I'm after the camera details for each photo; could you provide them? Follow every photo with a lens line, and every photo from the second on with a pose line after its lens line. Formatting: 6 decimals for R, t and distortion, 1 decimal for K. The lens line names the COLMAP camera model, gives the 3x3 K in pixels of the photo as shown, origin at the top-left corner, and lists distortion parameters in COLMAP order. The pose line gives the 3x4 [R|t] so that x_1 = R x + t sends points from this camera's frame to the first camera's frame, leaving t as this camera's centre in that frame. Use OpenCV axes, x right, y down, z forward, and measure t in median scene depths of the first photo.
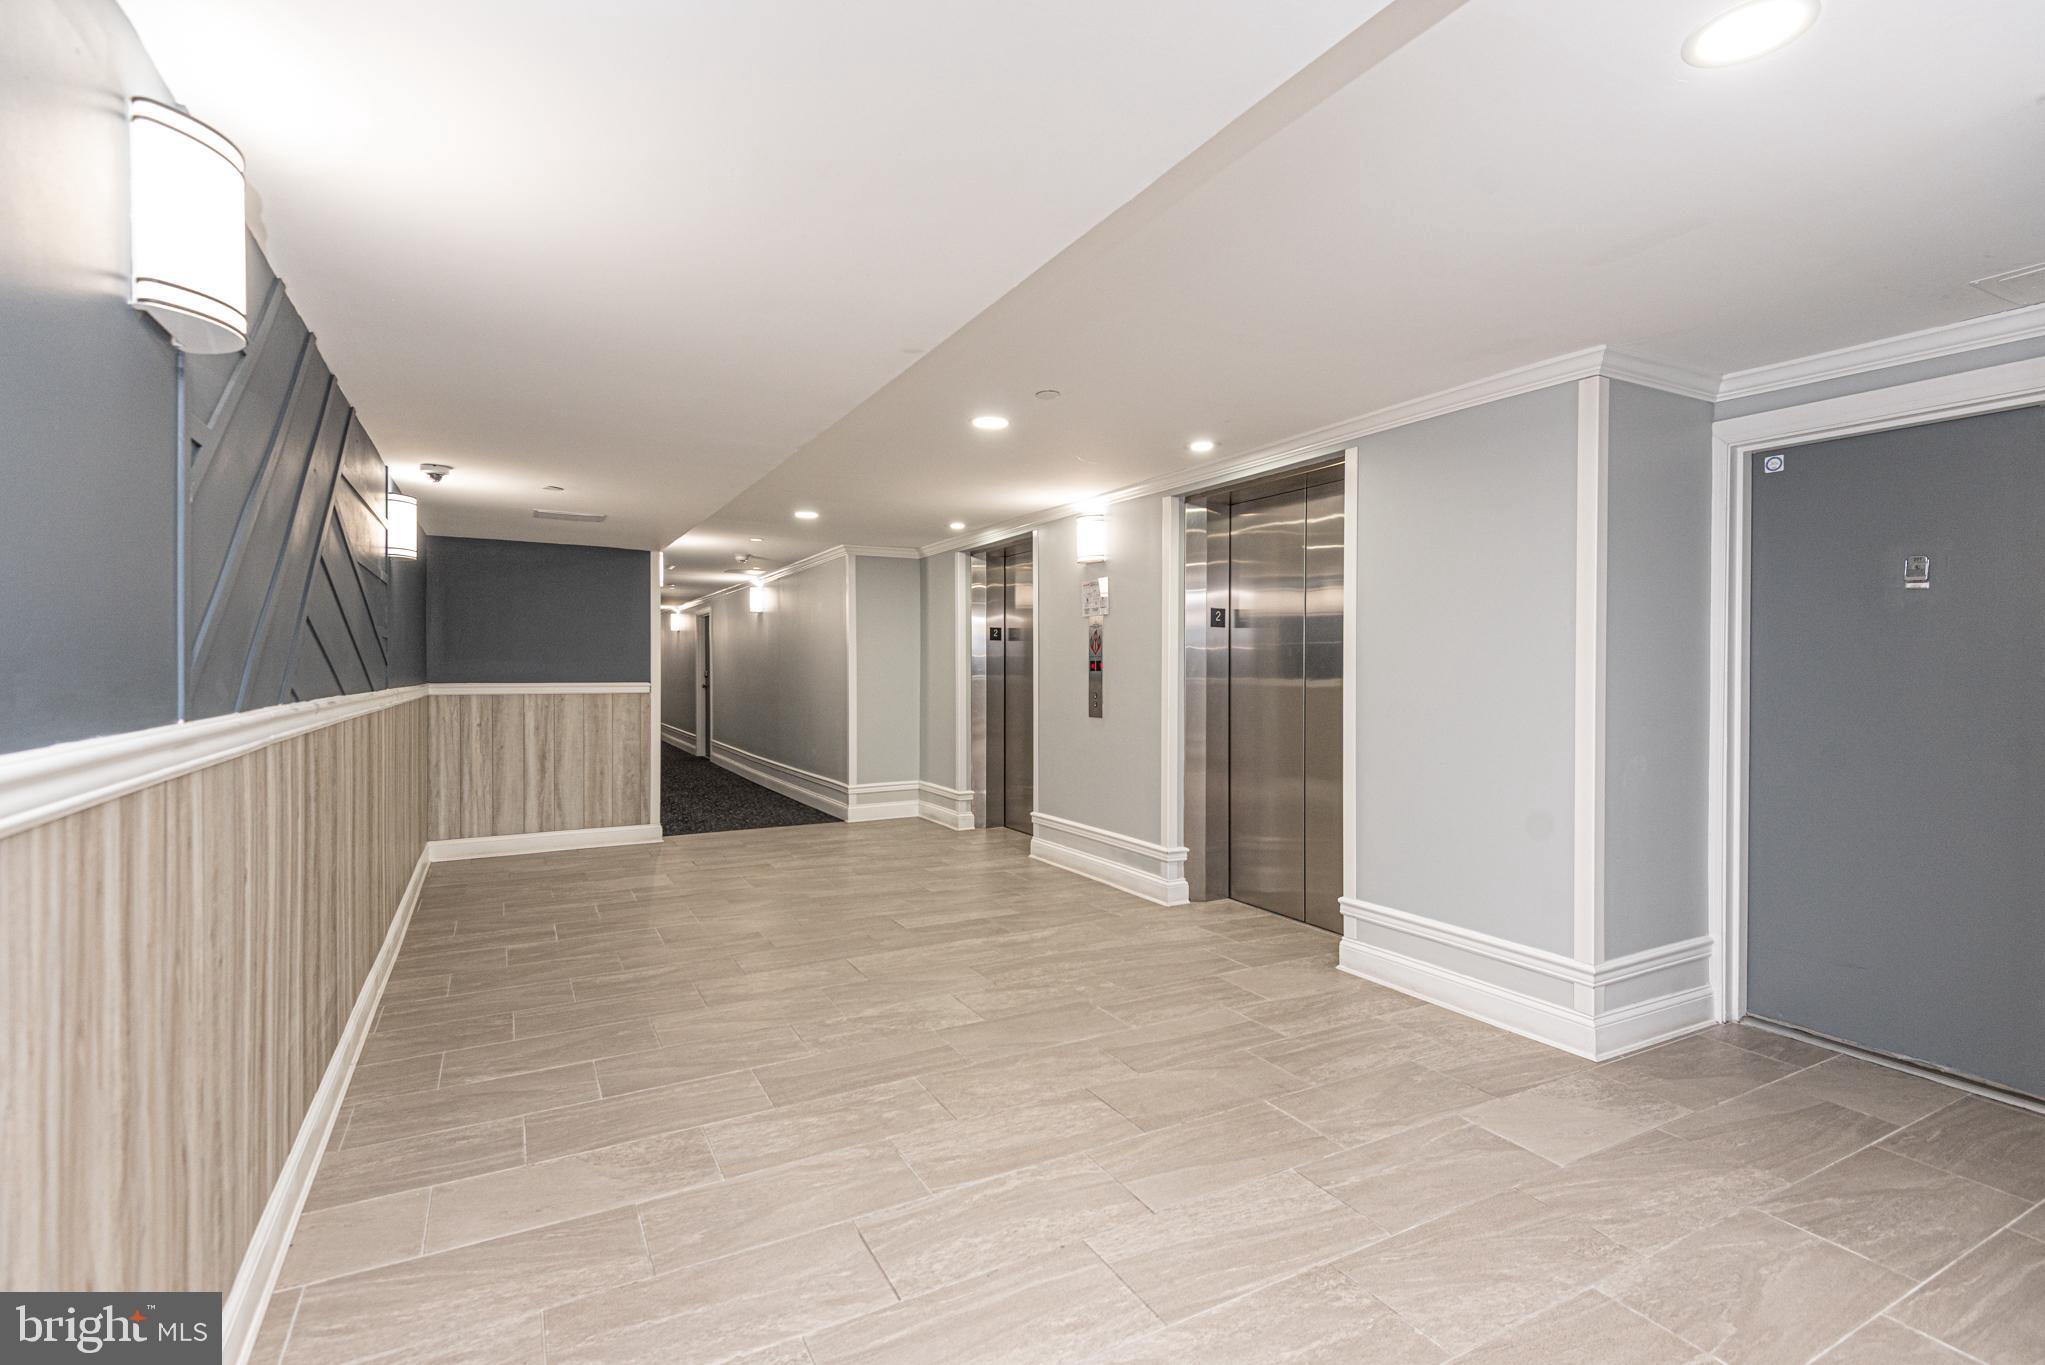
lens RADIAL K [[941.6, 0, 1029.7], [0, 941.6, 670.2], [0, 0, 1]] dist [0.017170, -0.009552]
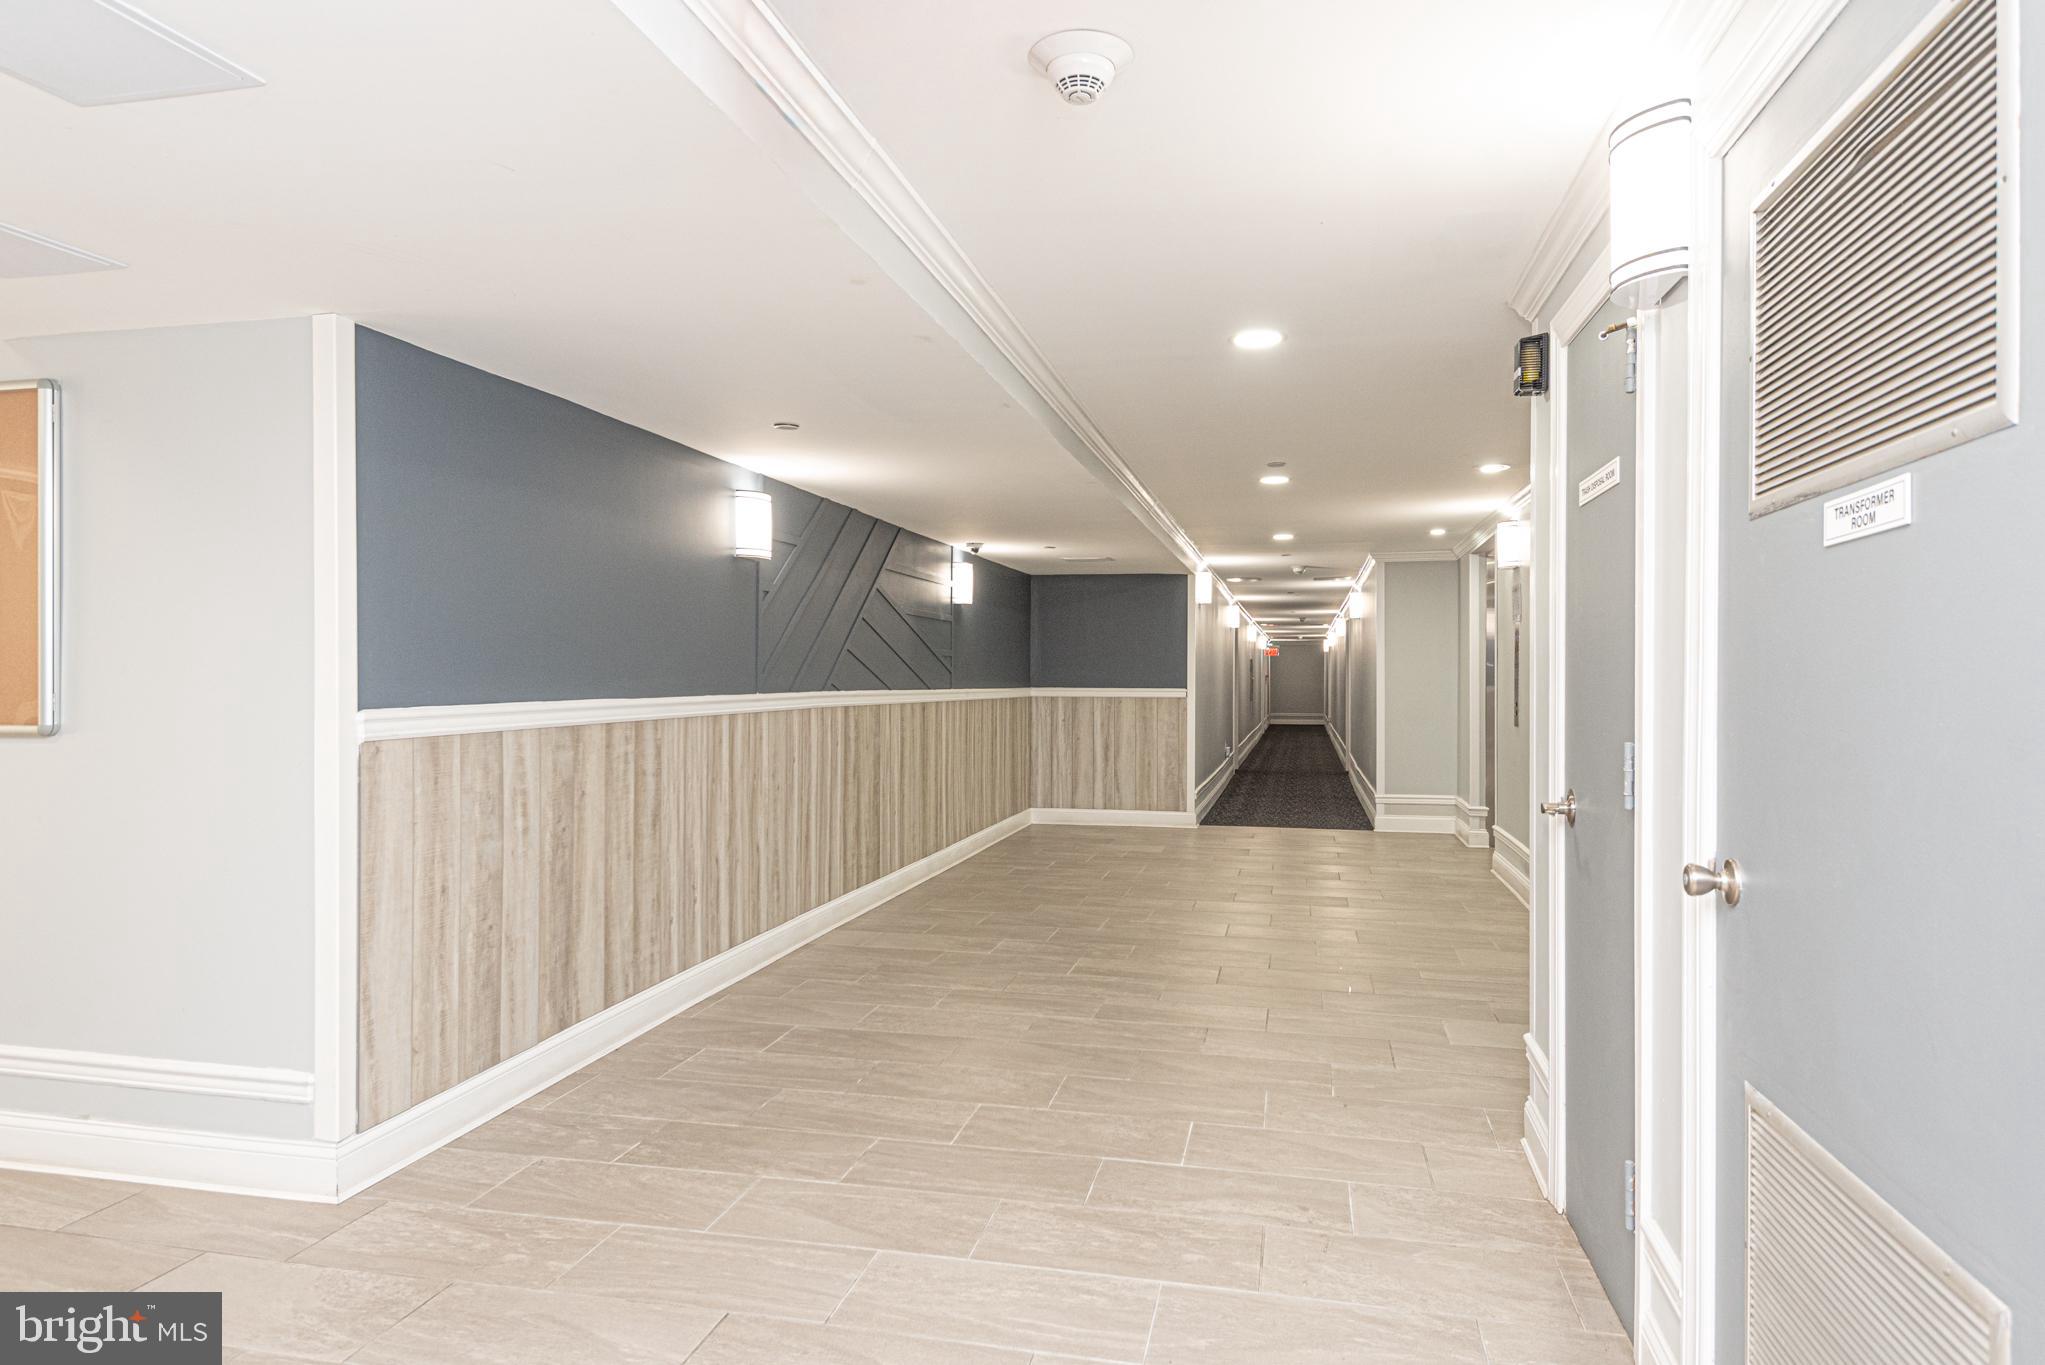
lens RADIAL K [[1233.0, 0, 1019.6], [0, 1233.0, 681.4], [0, 0, 1]] dist [0.002411, -0.000146]
pose [[0.743539, 0.005272, -0.668672, 0.468669], [-0.005329, 0.999984, 0.001958, 0.002623], [0.668672, 0.002107, 0.743555, -0.262126]]
